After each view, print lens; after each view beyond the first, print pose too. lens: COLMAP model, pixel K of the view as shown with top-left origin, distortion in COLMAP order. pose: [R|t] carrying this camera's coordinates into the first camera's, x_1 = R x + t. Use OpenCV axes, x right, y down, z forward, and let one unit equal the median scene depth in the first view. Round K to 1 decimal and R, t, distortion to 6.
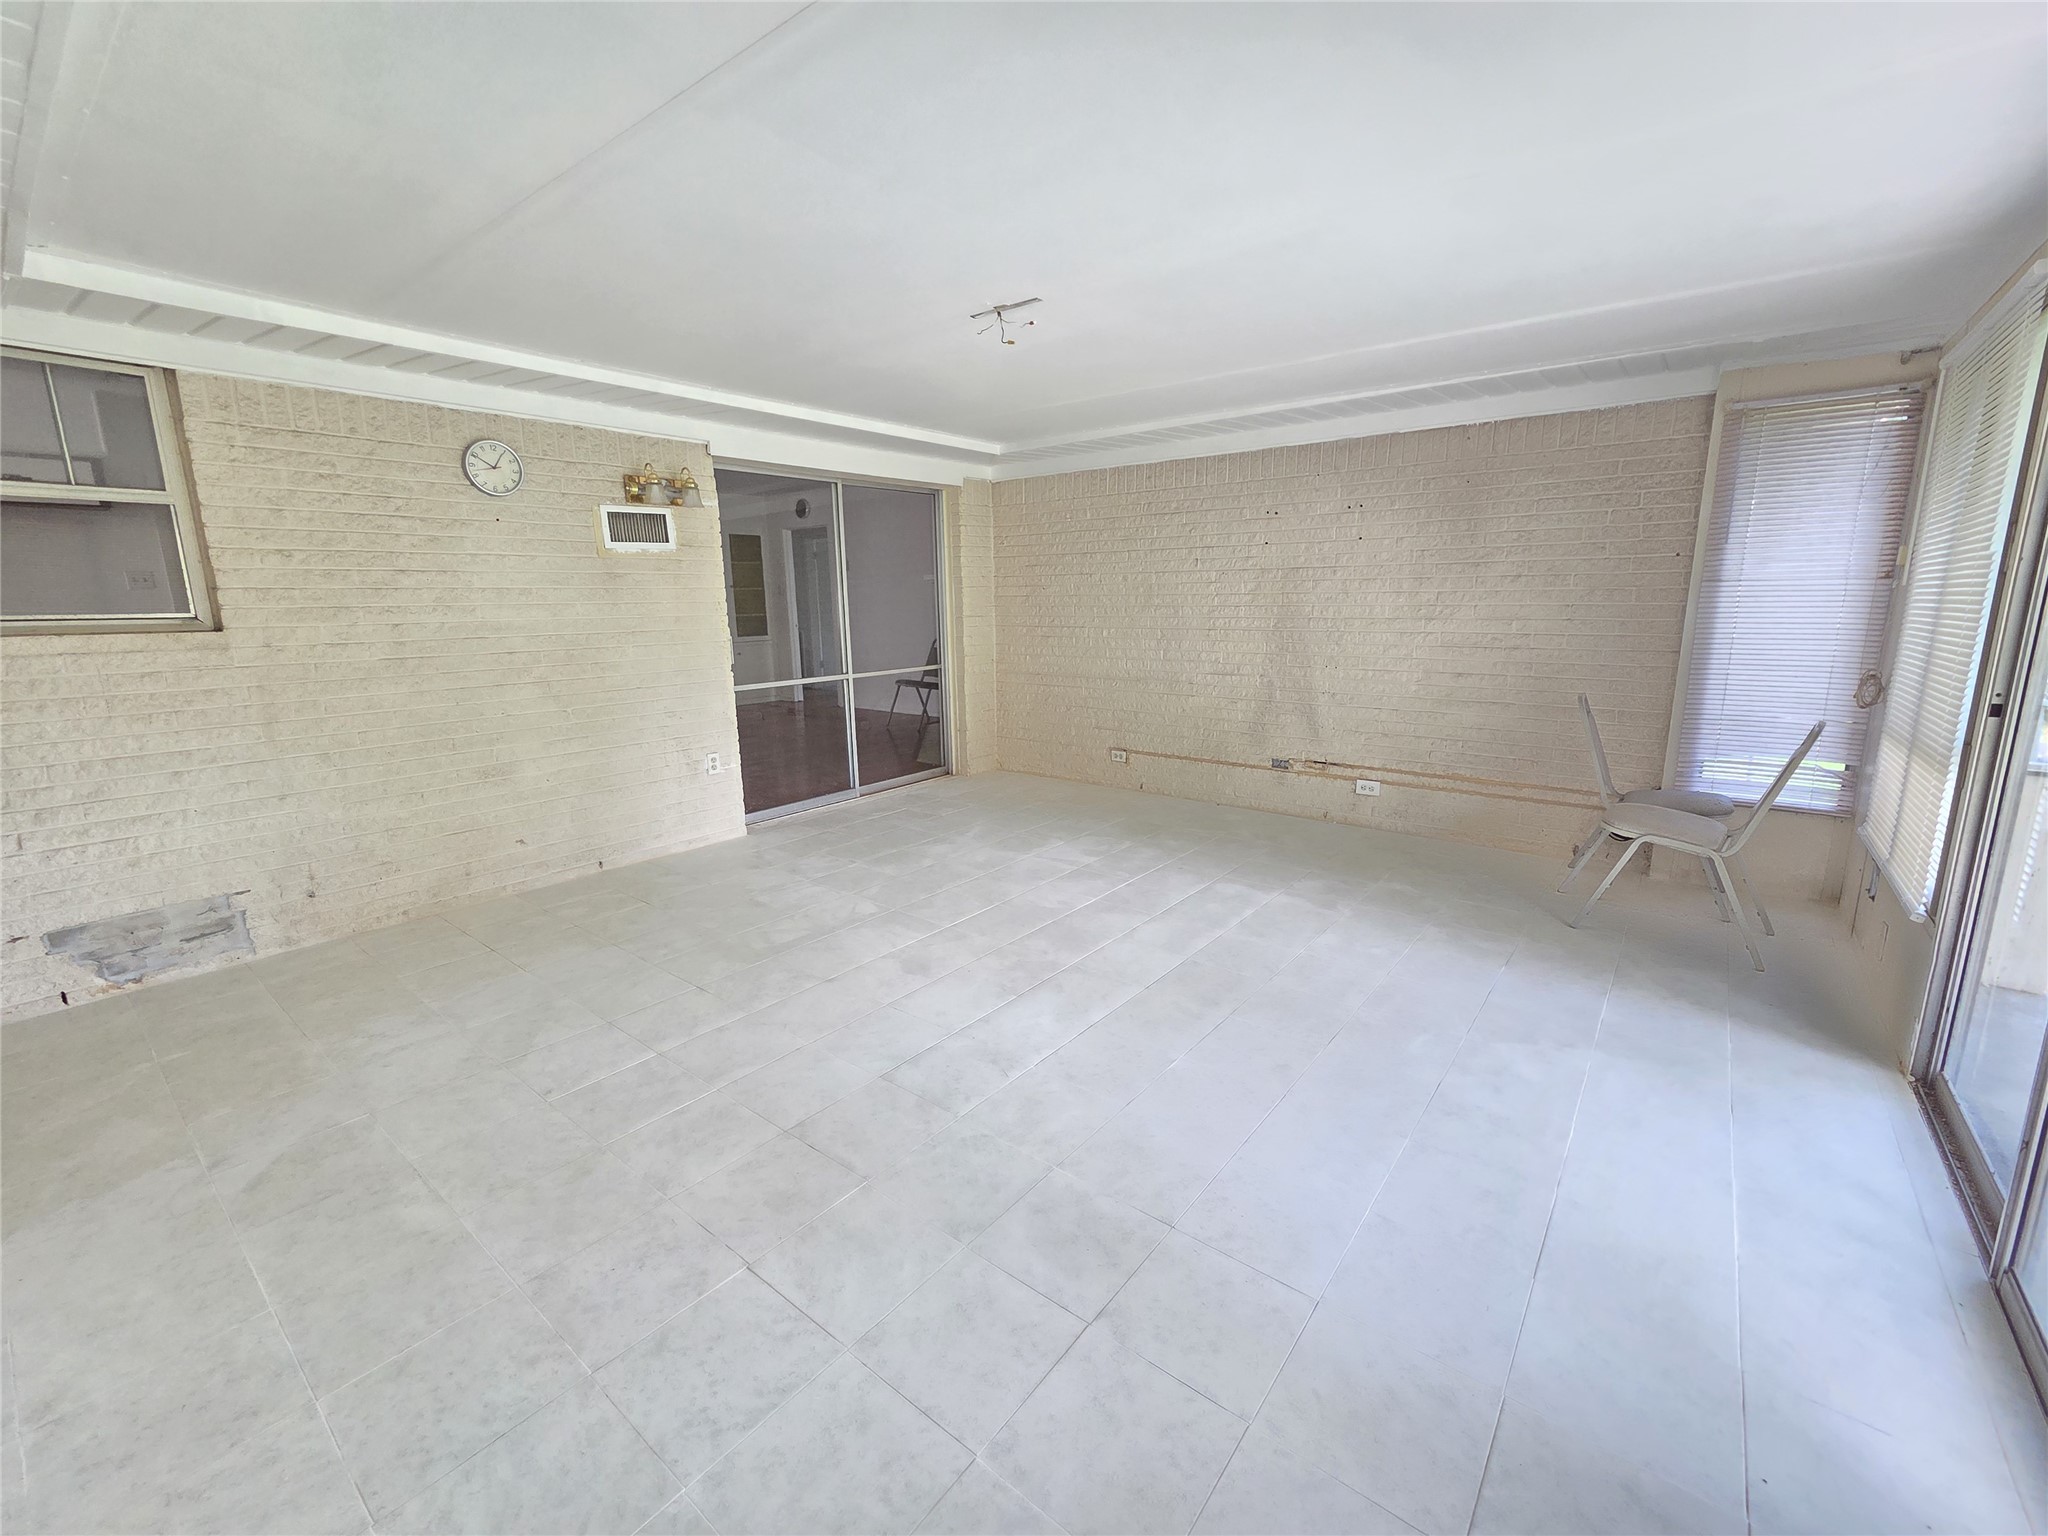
lens RADIAL K [[838.1, 0, 1024.9], [0, 838.1, 764.3], [0, 0, 1]] dist [0.001356, -0.001136]
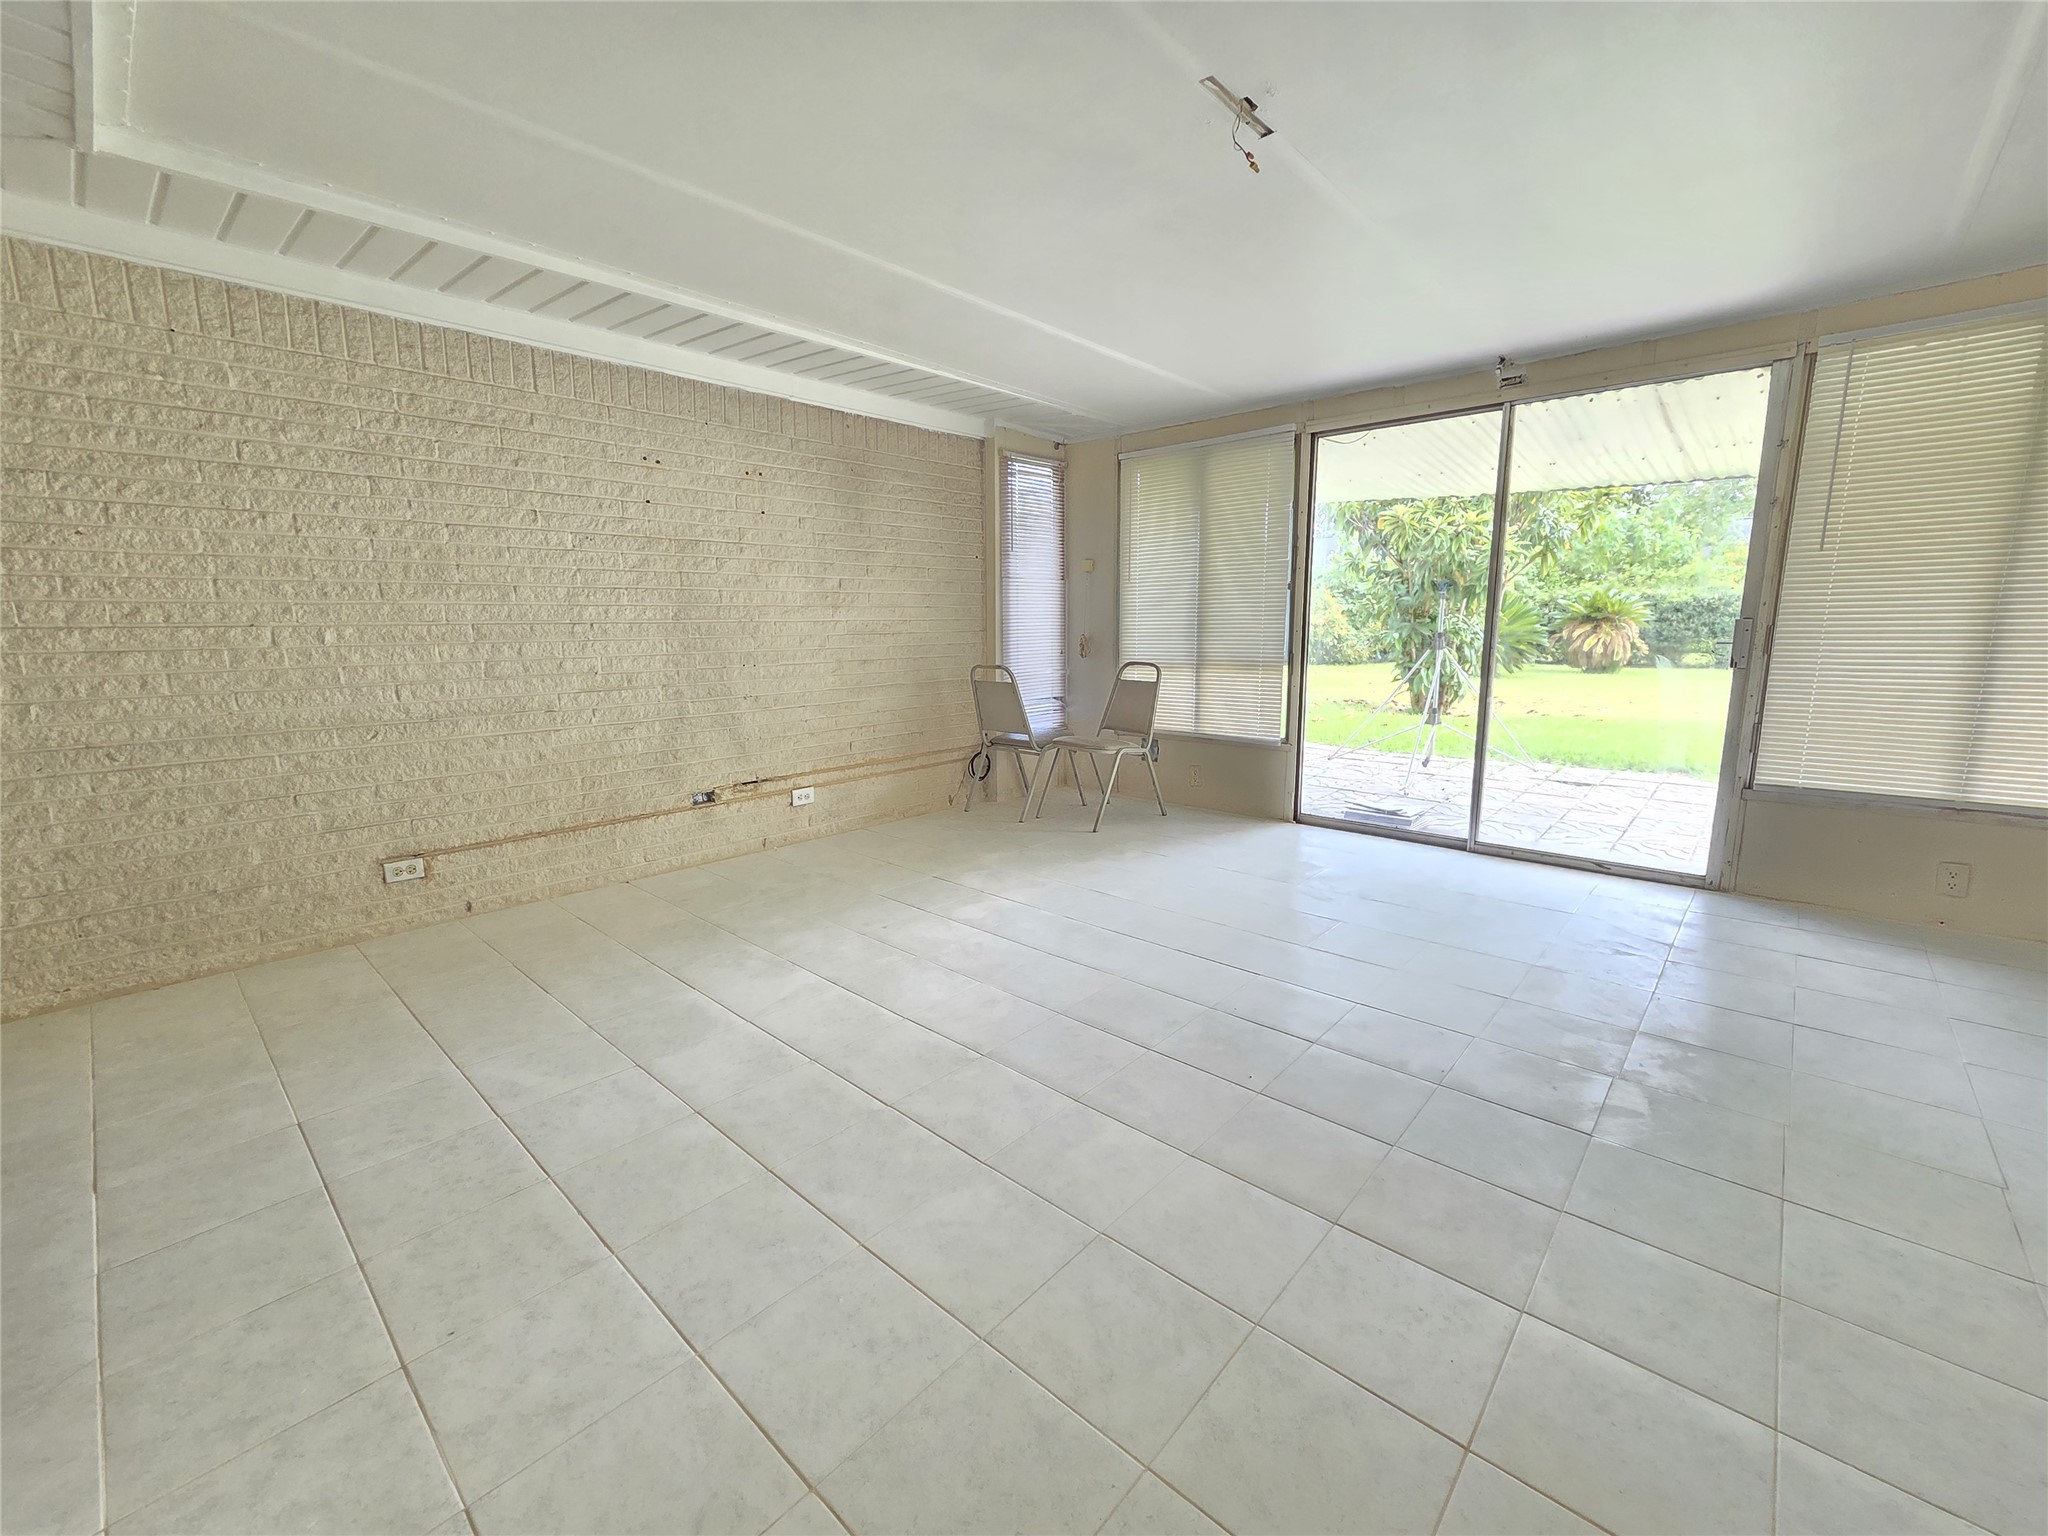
lens RADIAL K [[838.1, 0, 1021.9], [0, 838.1, 770.3], [0, 0, 1]] dist [0.001356, -0.001136]
pose [[0.069075, -0.165750, 0.983746, -0.440809], [0.205678, 0.967282, 0.148534, -0.082273], [-0.976179, 0.192075, 0.100906, 0.663207]]
